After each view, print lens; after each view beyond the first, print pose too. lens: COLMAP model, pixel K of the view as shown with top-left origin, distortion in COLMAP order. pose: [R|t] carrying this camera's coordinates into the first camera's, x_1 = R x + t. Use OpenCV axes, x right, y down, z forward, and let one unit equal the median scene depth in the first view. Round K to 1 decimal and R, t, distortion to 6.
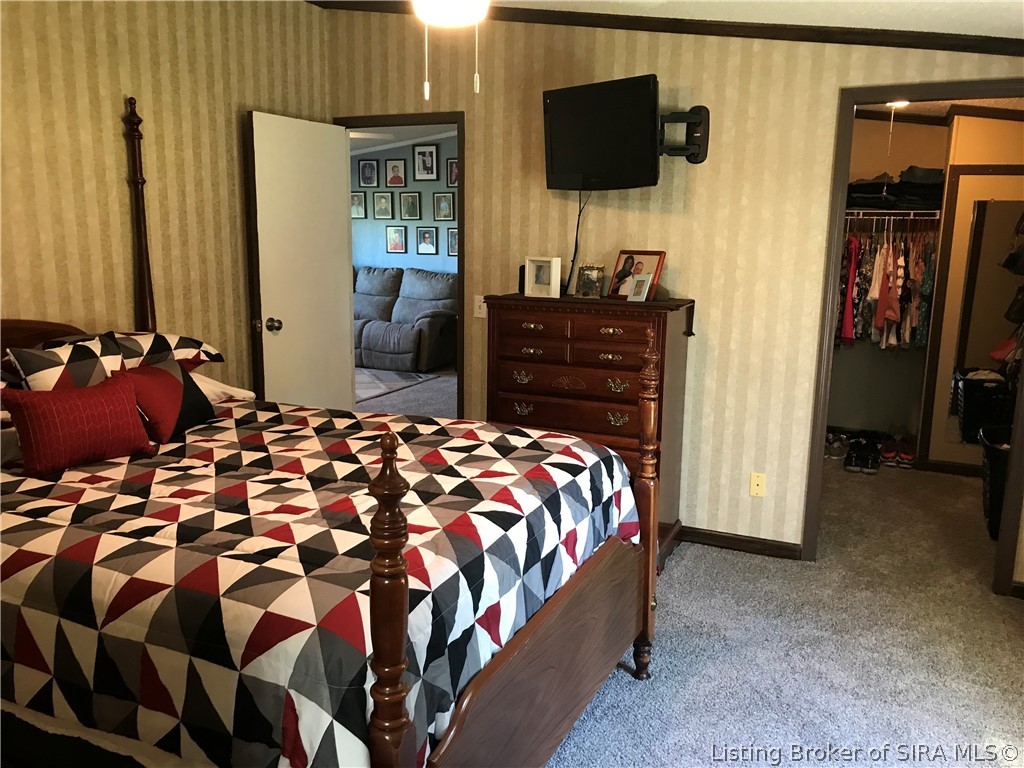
lens RADIAL K [[839.7, 0, 511.6], [0, 839.7, 389.0], [0, 0, 1]] dist [0.010006, -0.002764]
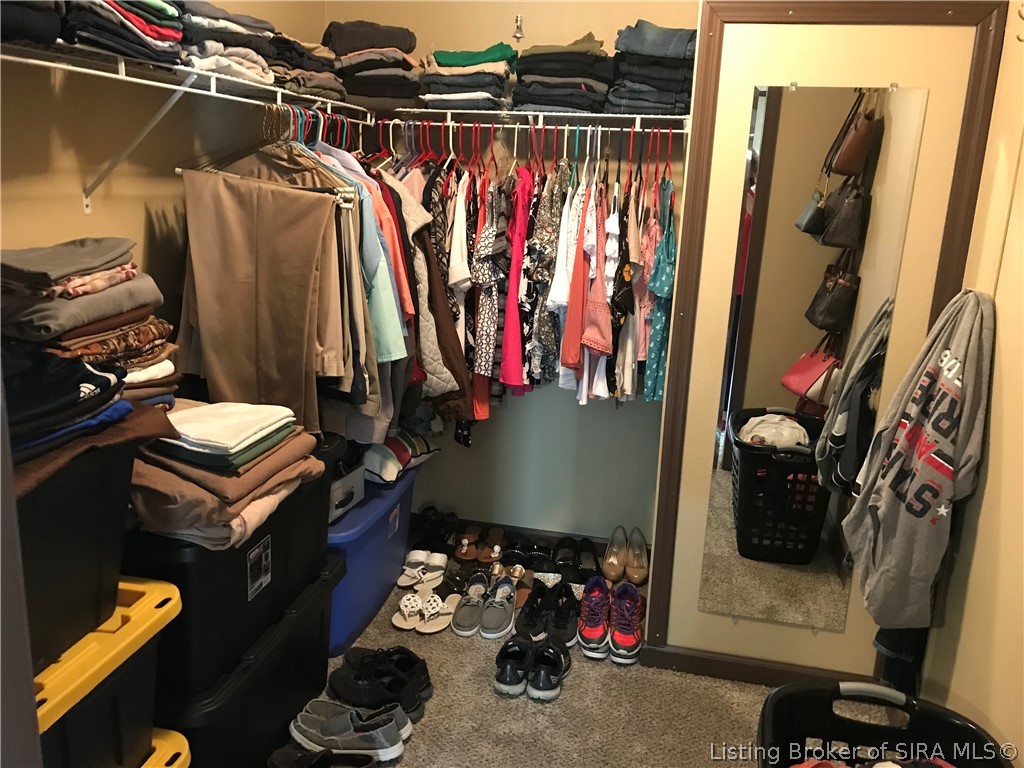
lens RADIAL K [[839.7, 0, 513.0], [0, 839.7, 381.3], [0, 0, 1]] dist [0.010006, -0.002764]
pose [[0.976651, -0.030642, 0.212636, 0.304008], [0.015362, 0.997203, 0.073143, -0.098441], [-0.214282, -0.068168, 0.974390, 0.546806]]
